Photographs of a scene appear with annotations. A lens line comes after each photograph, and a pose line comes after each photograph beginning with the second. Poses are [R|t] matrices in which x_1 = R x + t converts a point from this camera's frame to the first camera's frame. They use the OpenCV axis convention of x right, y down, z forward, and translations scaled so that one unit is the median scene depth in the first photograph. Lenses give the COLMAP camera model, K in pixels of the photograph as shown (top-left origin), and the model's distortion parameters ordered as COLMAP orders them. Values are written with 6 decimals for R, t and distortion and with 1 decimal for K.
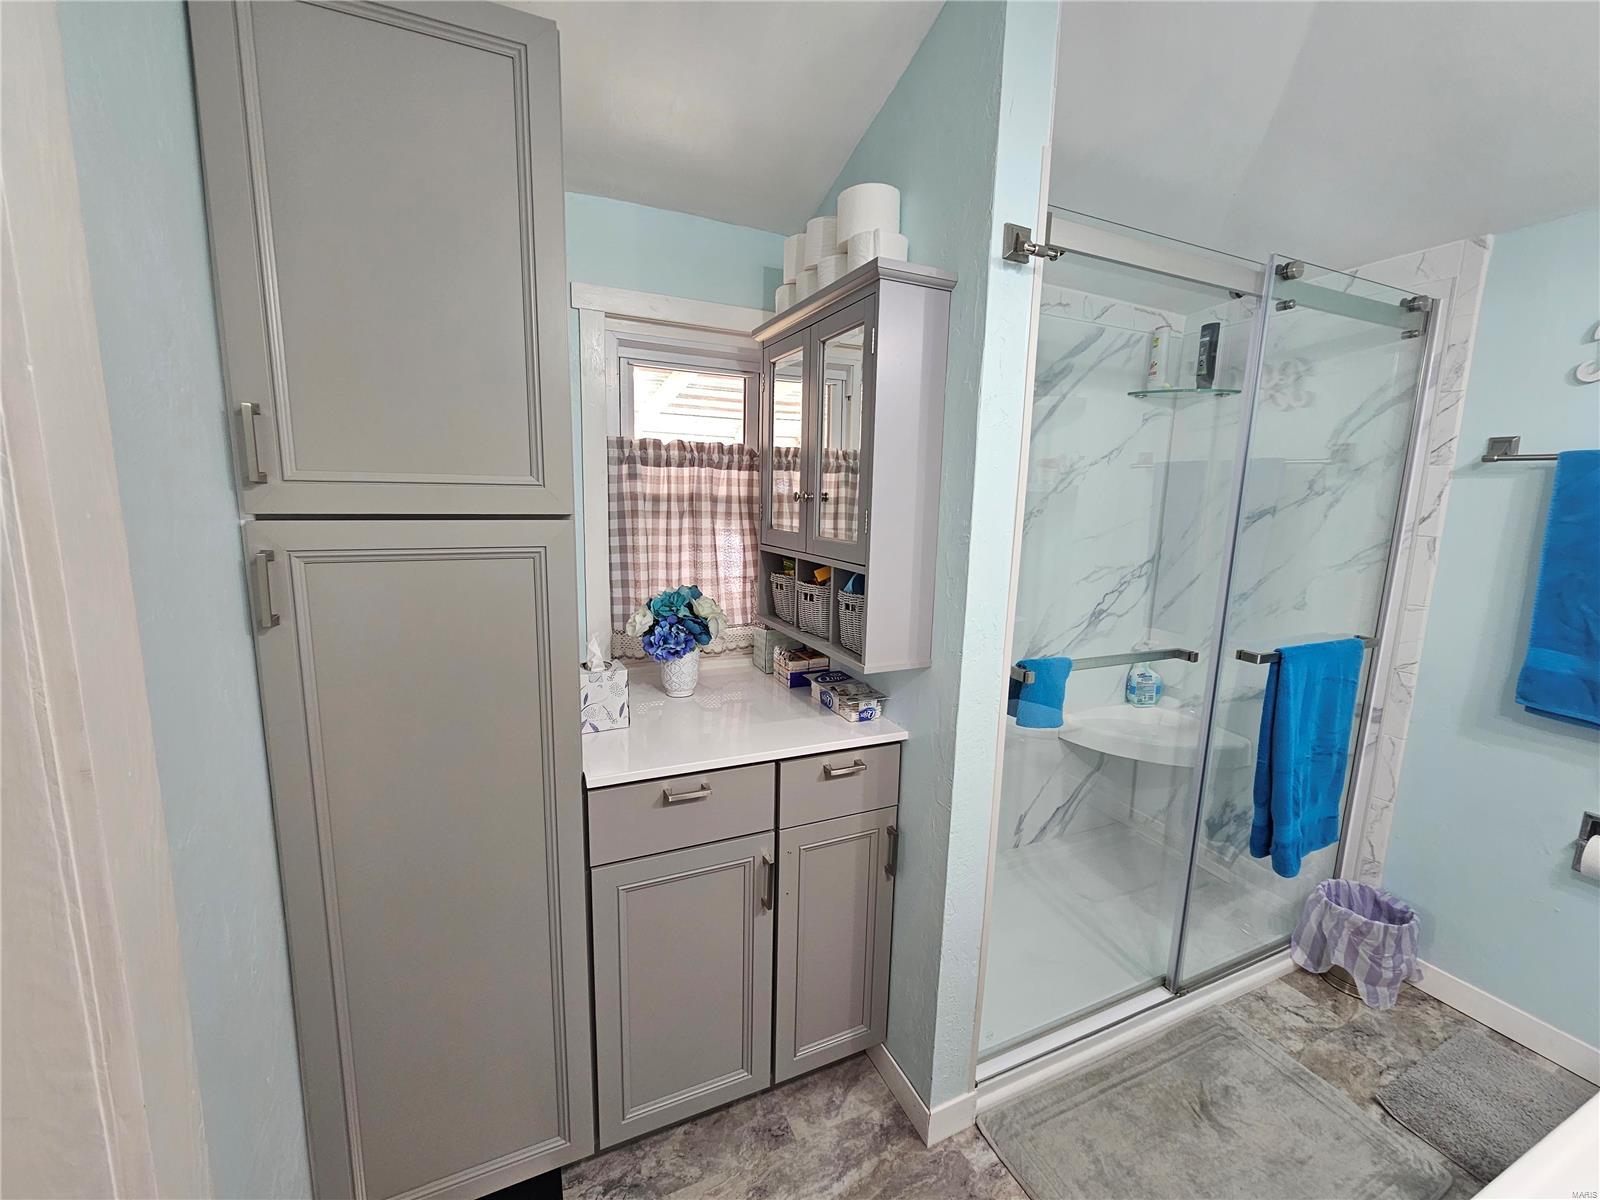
lens RADIAL K [[655.2, 0, 800.9], [0, 655.2, 595.1], [0, 0, 1]] dist [-0.000736, -0.000082]
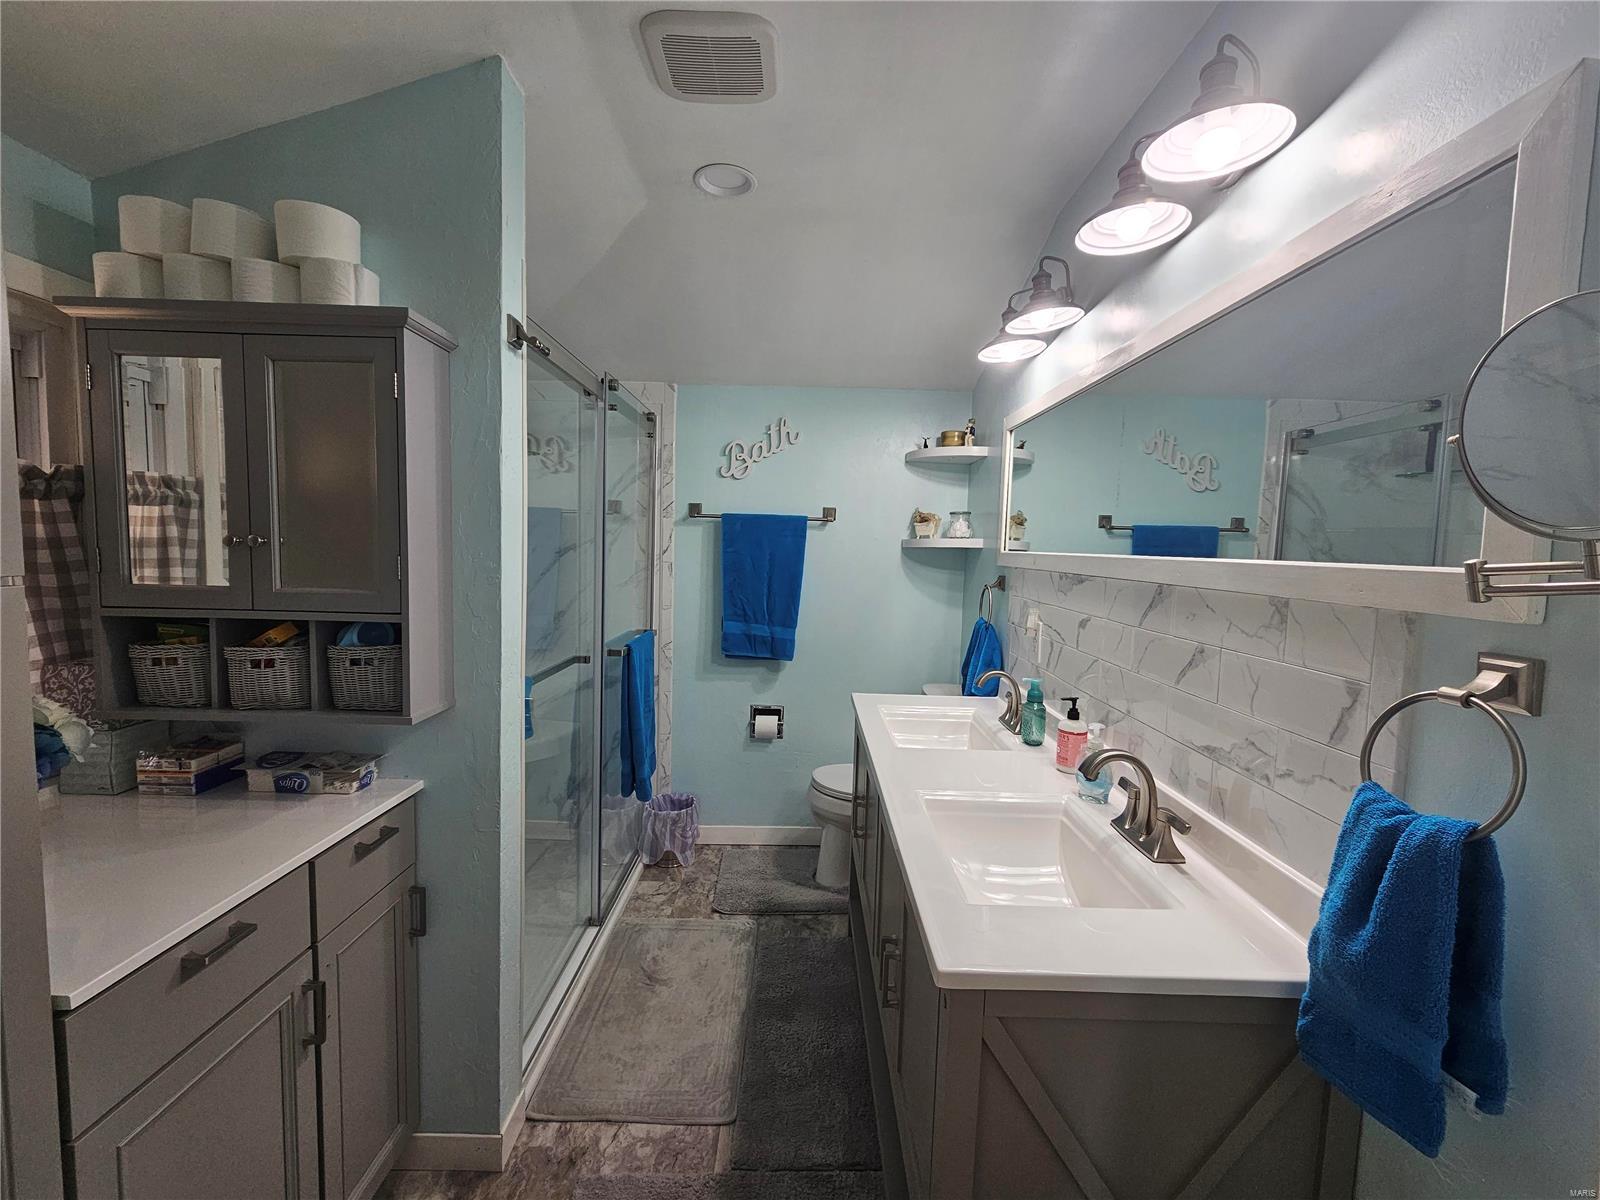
lens RADIAL K [[655.2, 0, 800.9], [0, 655.2, 595.1], [0, 0, 1]] dist [-0.000736, -0.000082]
pose [[0.413394, -0.081114, 0.906932, -0.409839], [0.125092, 0.991640, 0.031671, -0.021952], [-0.901919, 0.100357, 0.420085, 0.049414]]
